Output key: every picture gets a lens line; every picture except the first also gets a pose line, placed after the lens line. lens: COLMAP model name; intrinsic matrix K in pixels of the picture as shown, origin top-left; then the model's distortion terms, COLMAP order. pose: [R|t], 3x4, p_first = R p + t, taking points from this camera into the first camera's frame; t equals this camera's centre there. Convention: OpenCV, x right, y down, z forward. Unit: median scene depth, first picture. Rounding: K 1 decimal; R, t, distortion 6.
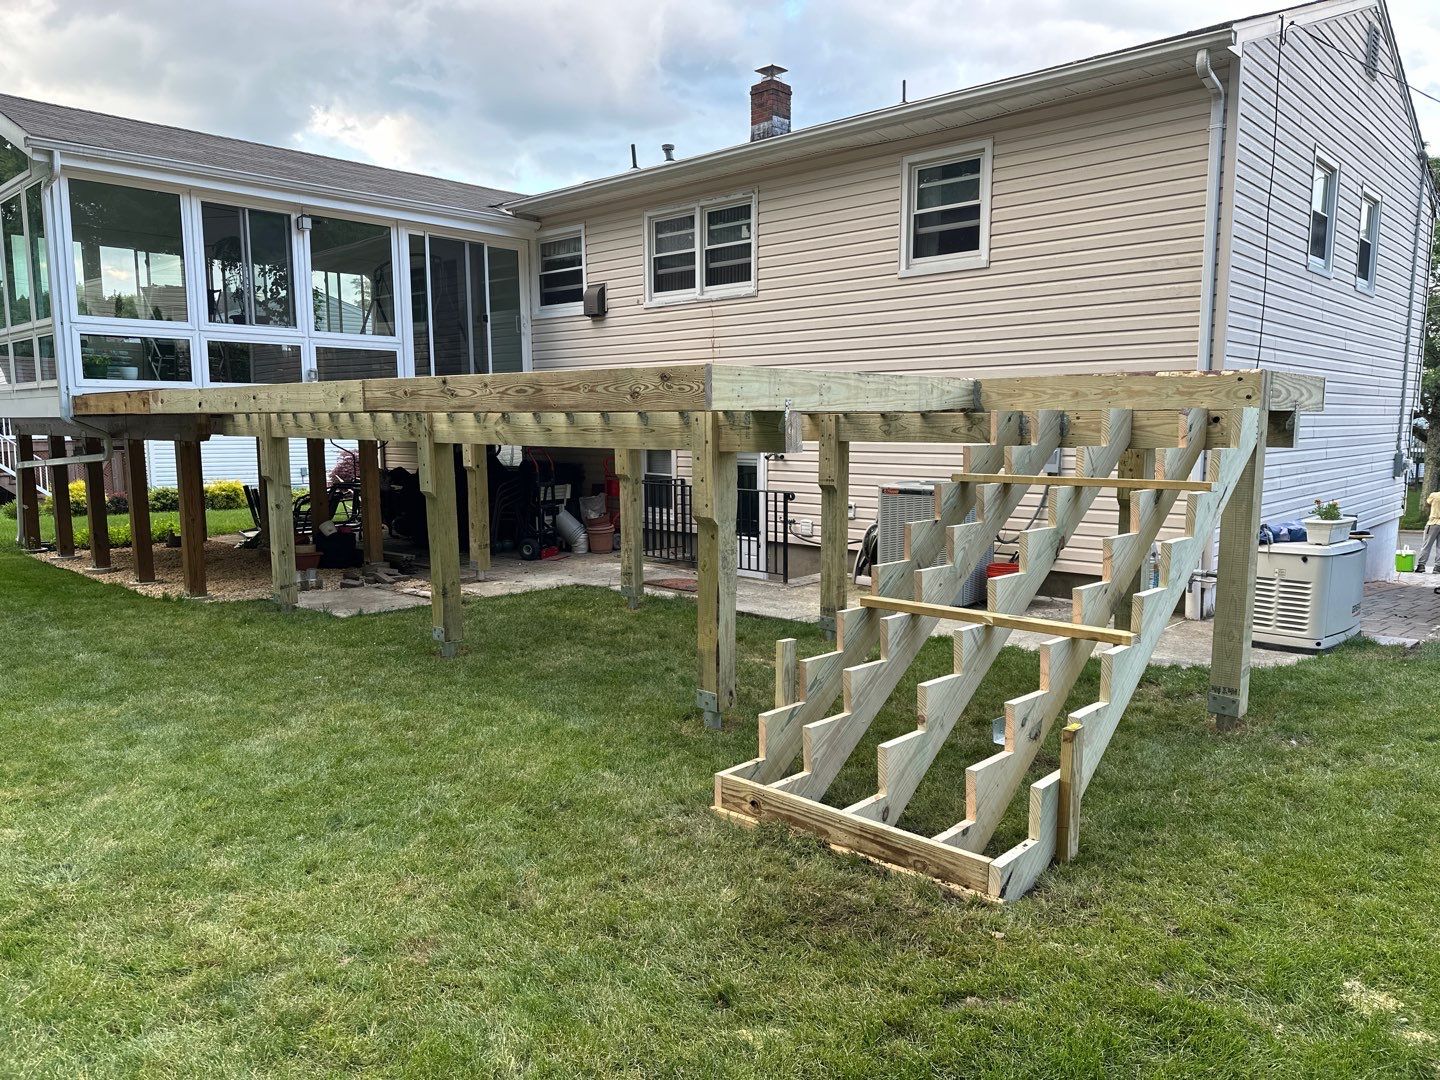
lens RADIAL K [[1007.4, 0, 723.3], [0, 1007.4, 563.0], [0, 0, 1]] dist [0.046724, -0.056623]
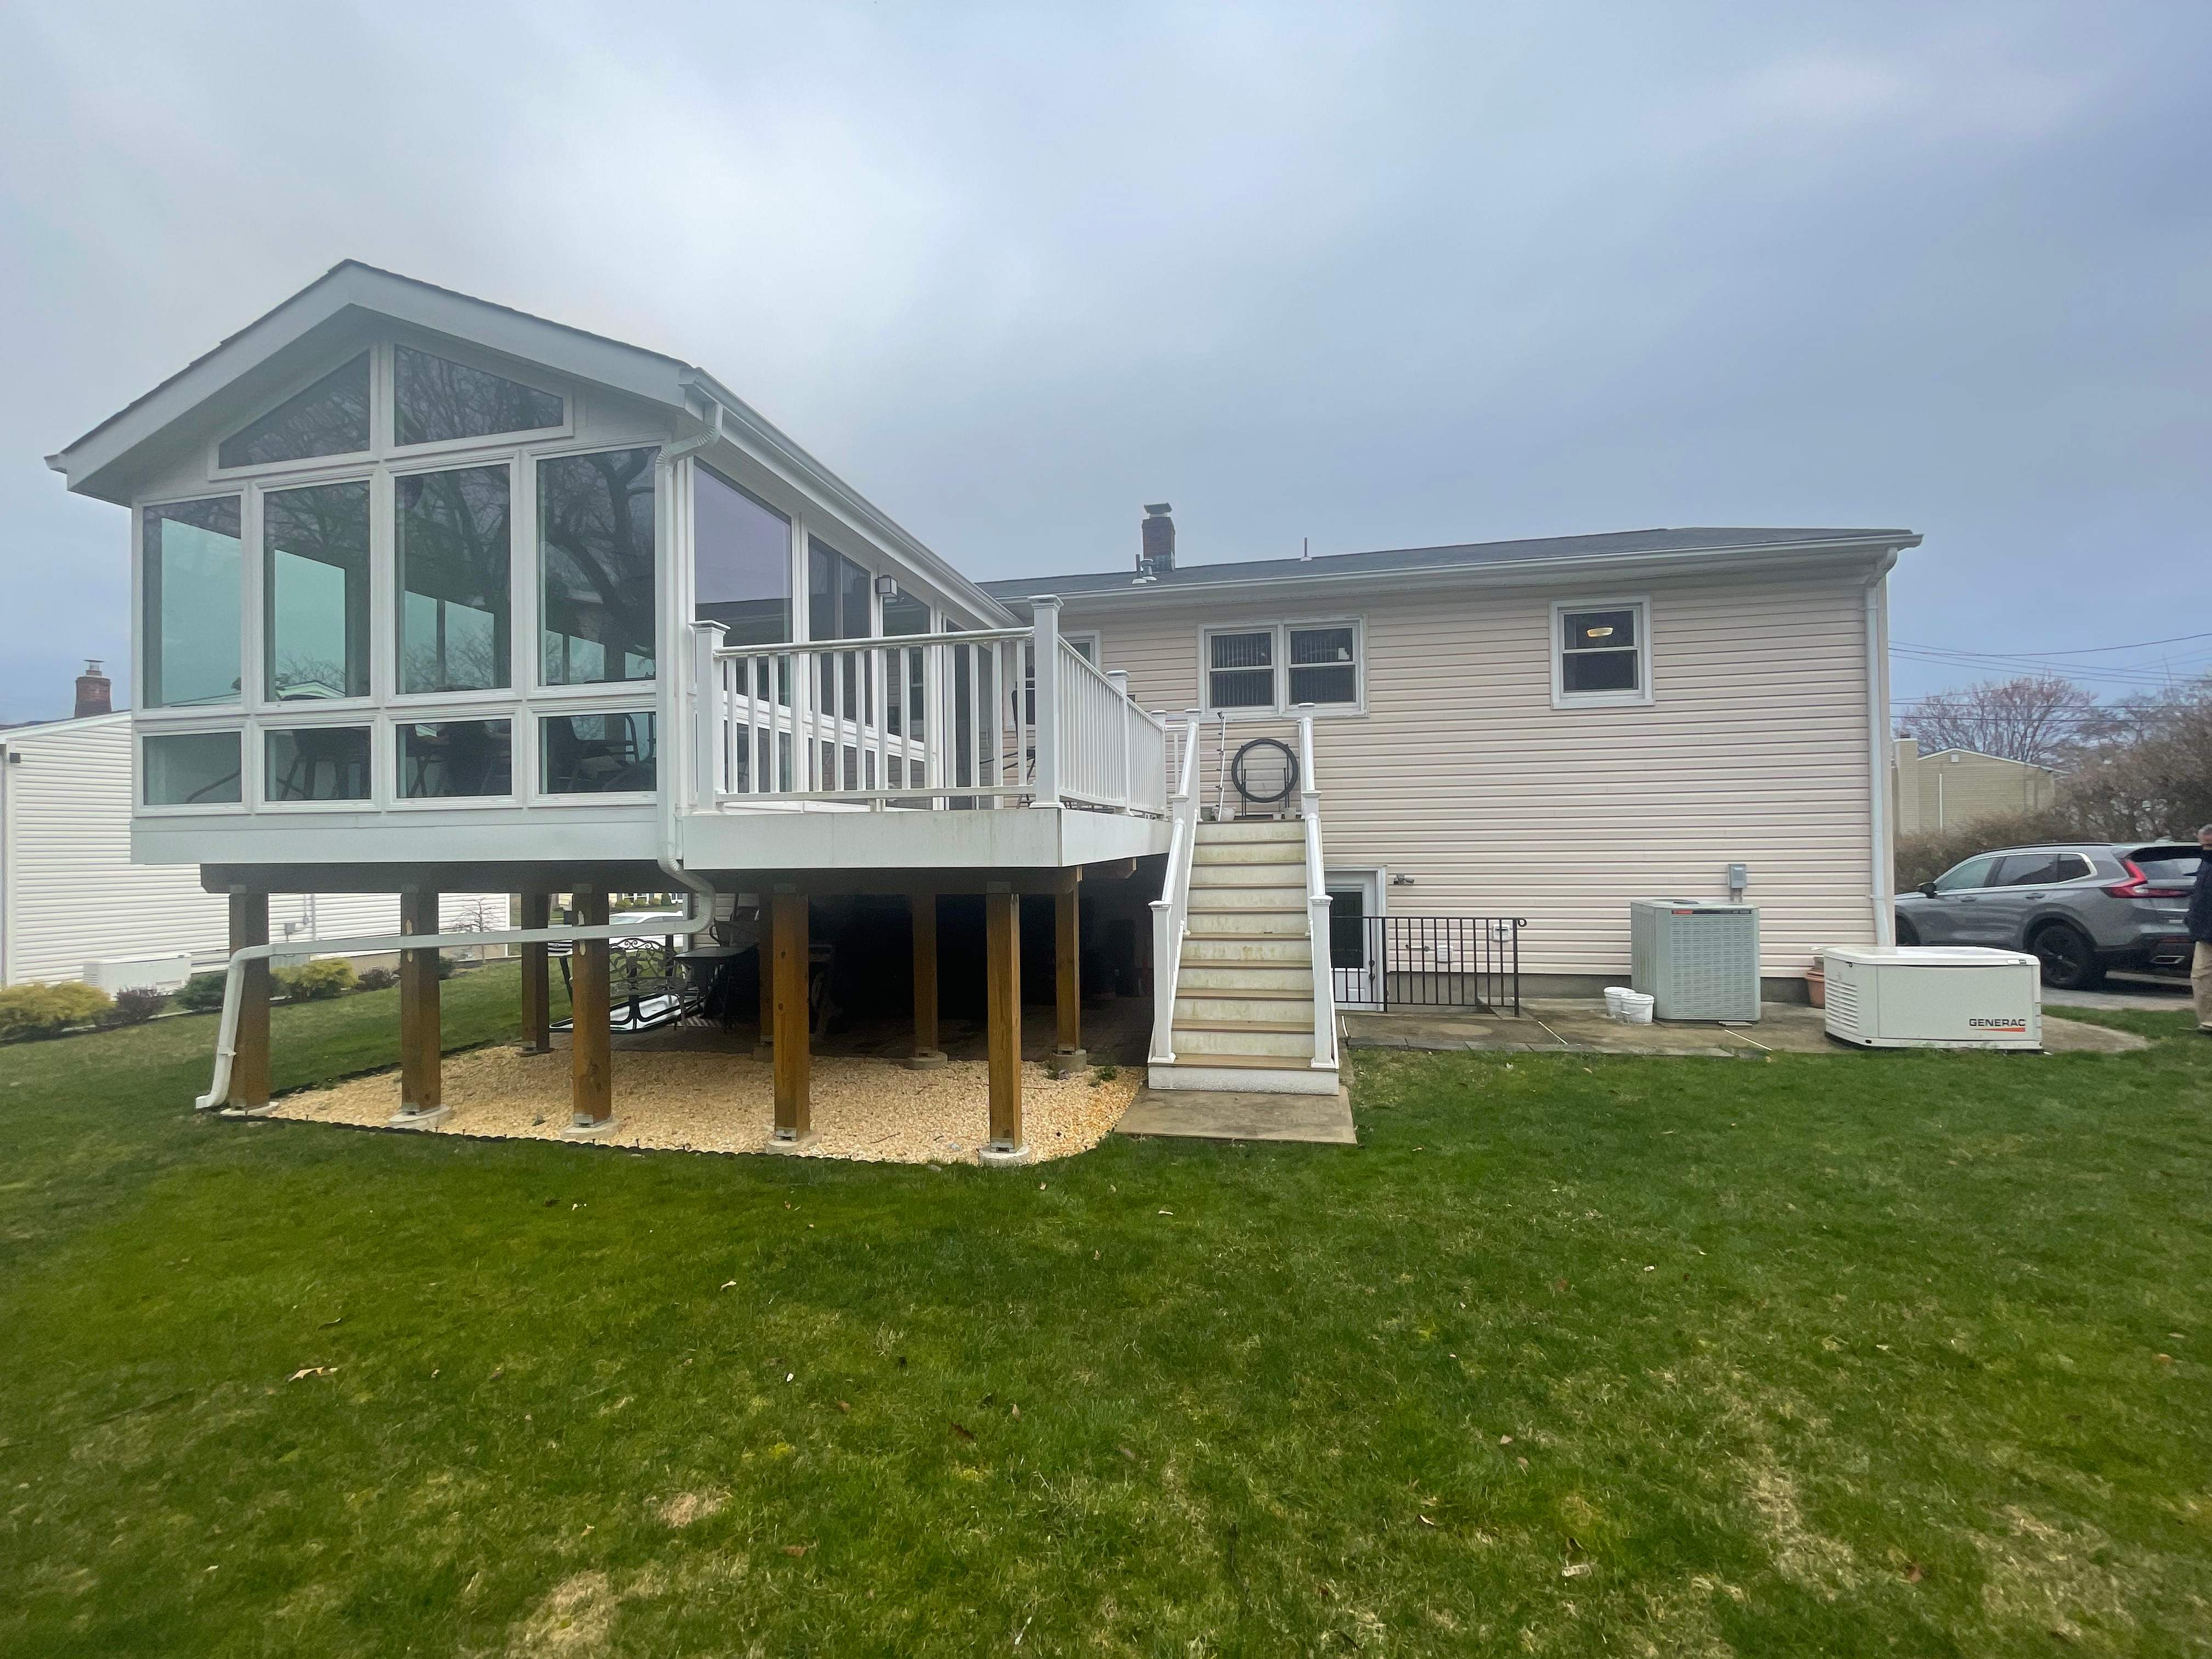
lens RADIAL K [[889.7, 0, 1115.8], [0, 889.7, 830.0], [0, 0, 1]] dist [-0.007627, -0.000023]
pose [[0.857441, -0.006861, 0.514536, -0.626279], [0.083838, 0.988414, -0.126530, -0.071072], [-0.507706, 0.151629, 0.848082, 0.420853]]
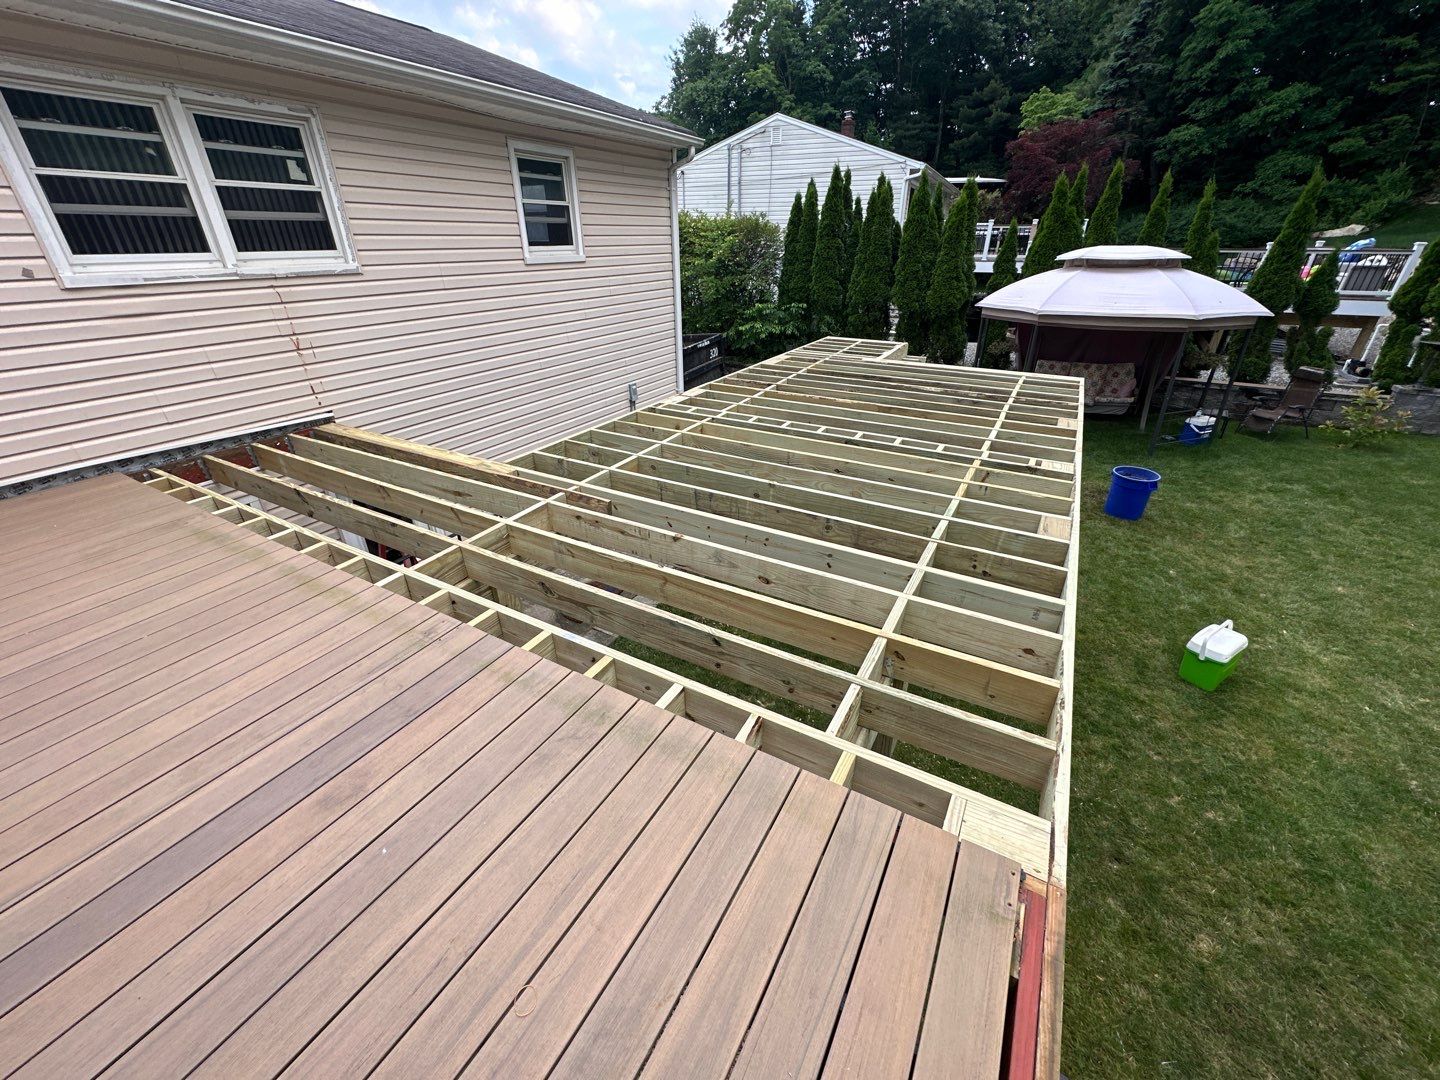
lens RADIAL K [[572.8, 0, 720.6], [0, 572.8, 536.6], [0, 0, 1]] dist [-0.003710, 0.000466]
pose [[-0.230436, -0.450894, 0.862319, -0.496493], [0.132248, 0.863434, 0.486818, -0.271394], [-0.964059, 0.226220, -0.139336, 0.857185]]
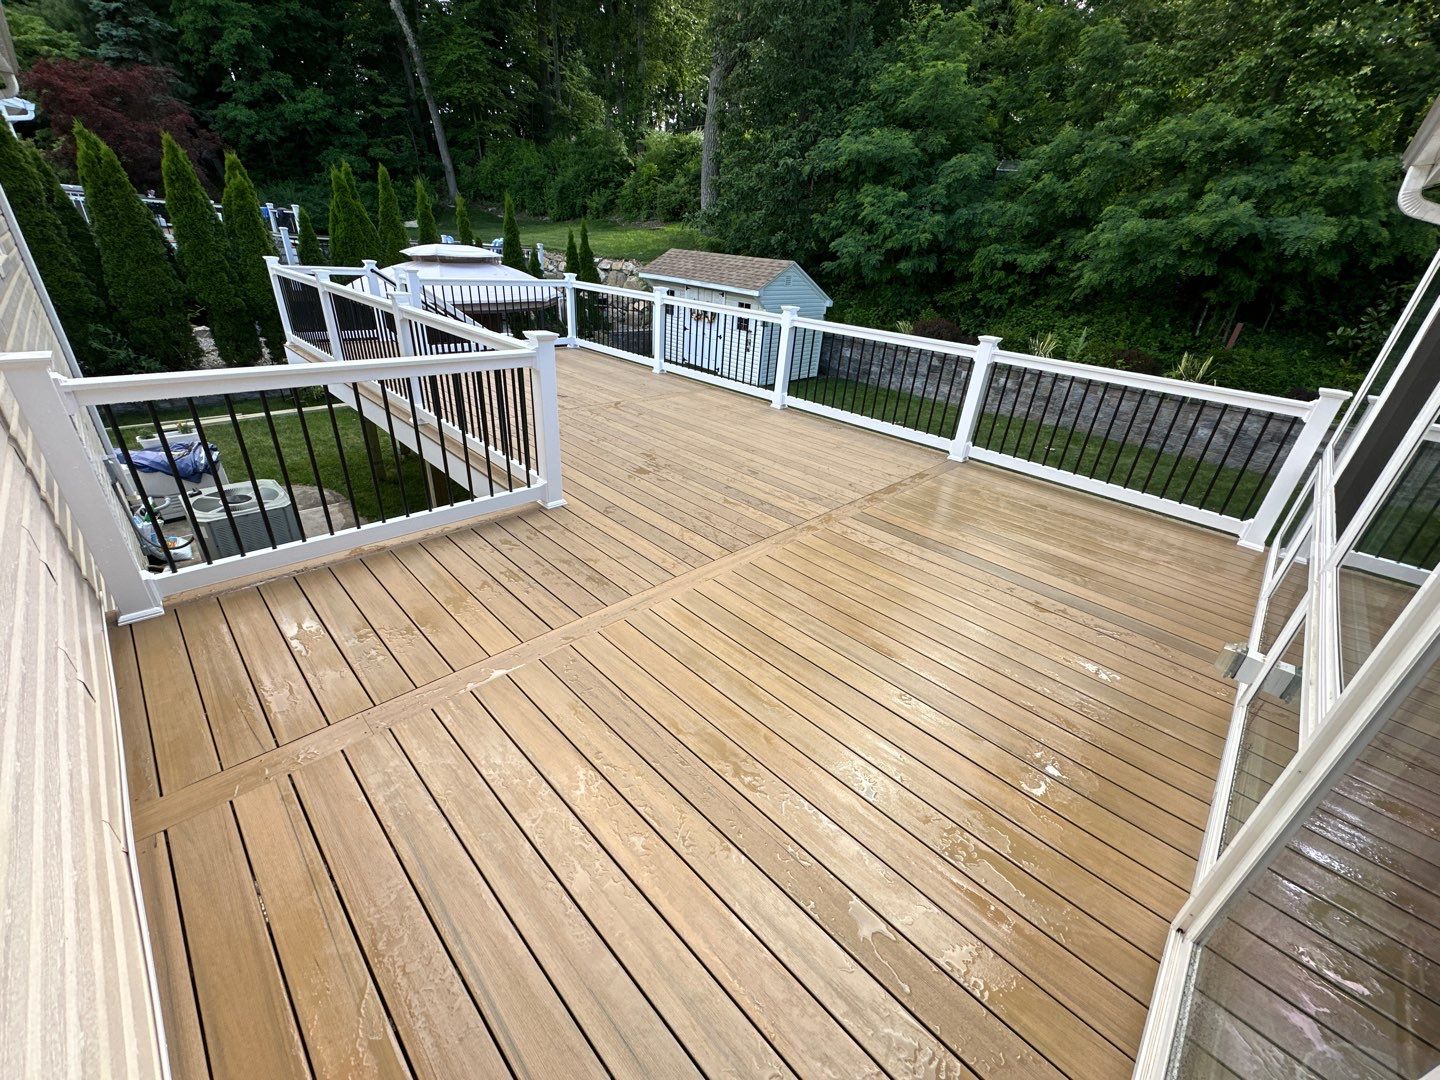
lens RADIAL K [[572.8, 0, 719.1], [0, 572.8, 537.6], [0, 0, 1]] dist [-0.003710, 0.000466]
pose [[-0.996876, -0.078977, -0.001290, -0.238711], [-0.065824, 0.821612, 0.566233, -0.337856], [-0.043659, 0.564549, -0.824244, 1.217743]]
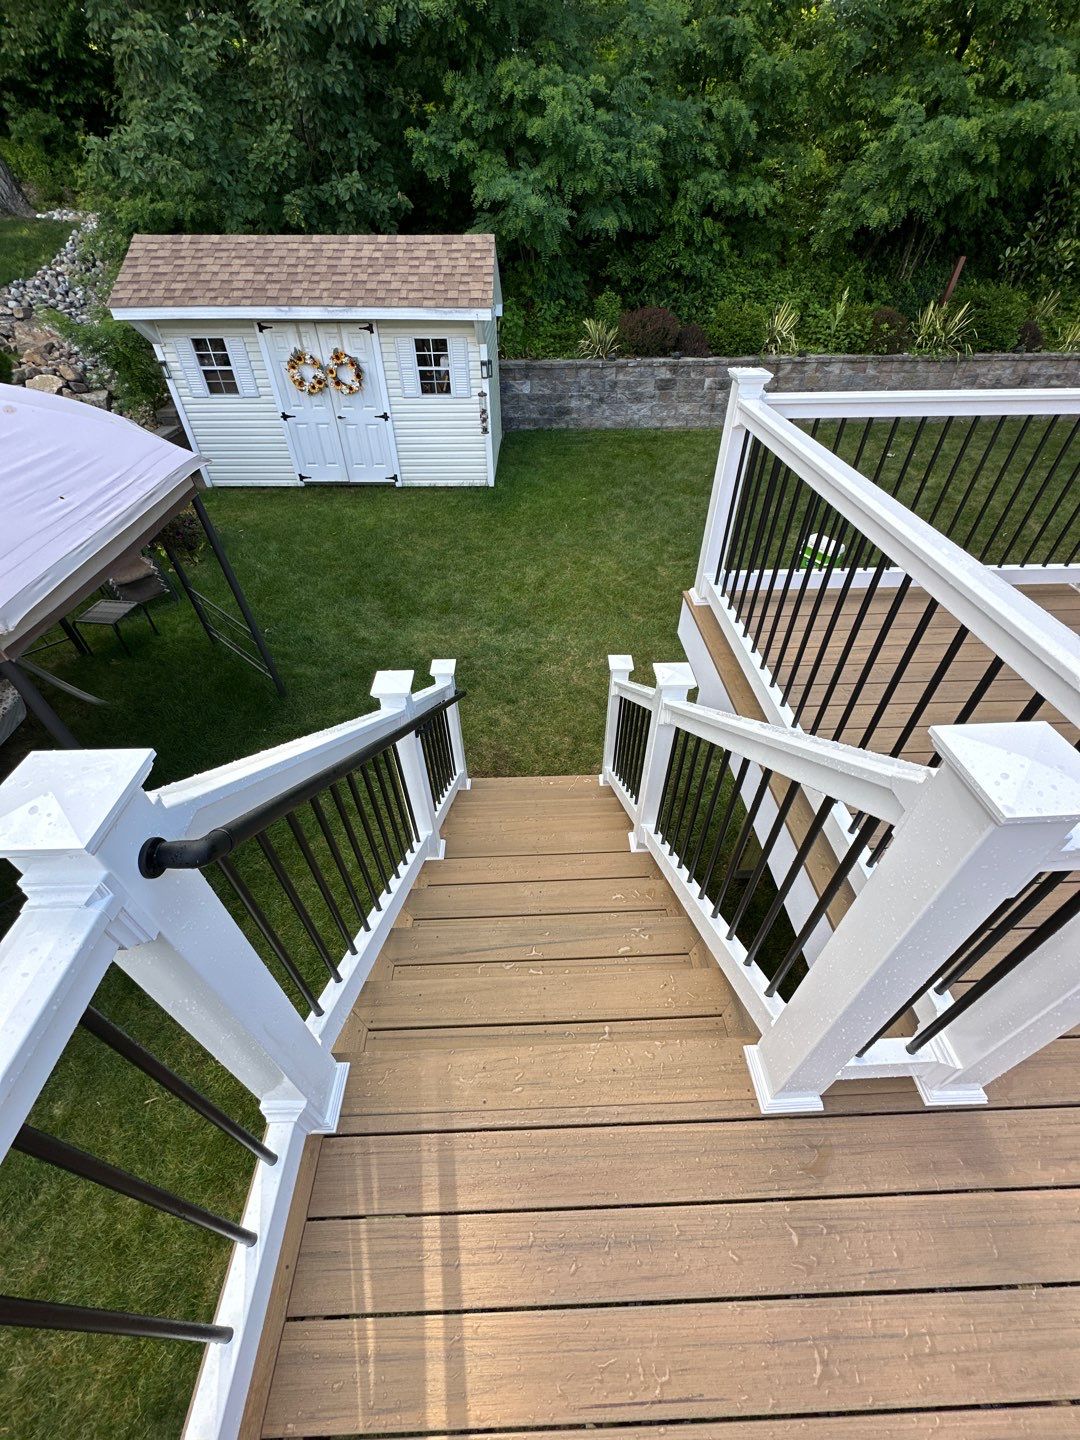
lens RADIAL K [[572.8, 0, 541.9], [0, 572.8, 721.8], [0, 0, 1]] dist [-0.003710, 0.000466]
pose [[-0.711244, 0.469162, -0.523468, 0.229766], [-0.086708, 0.680437, 0.727659, -0.240646], [0.697577, 0.562932, -0.443277, 0.493105]]
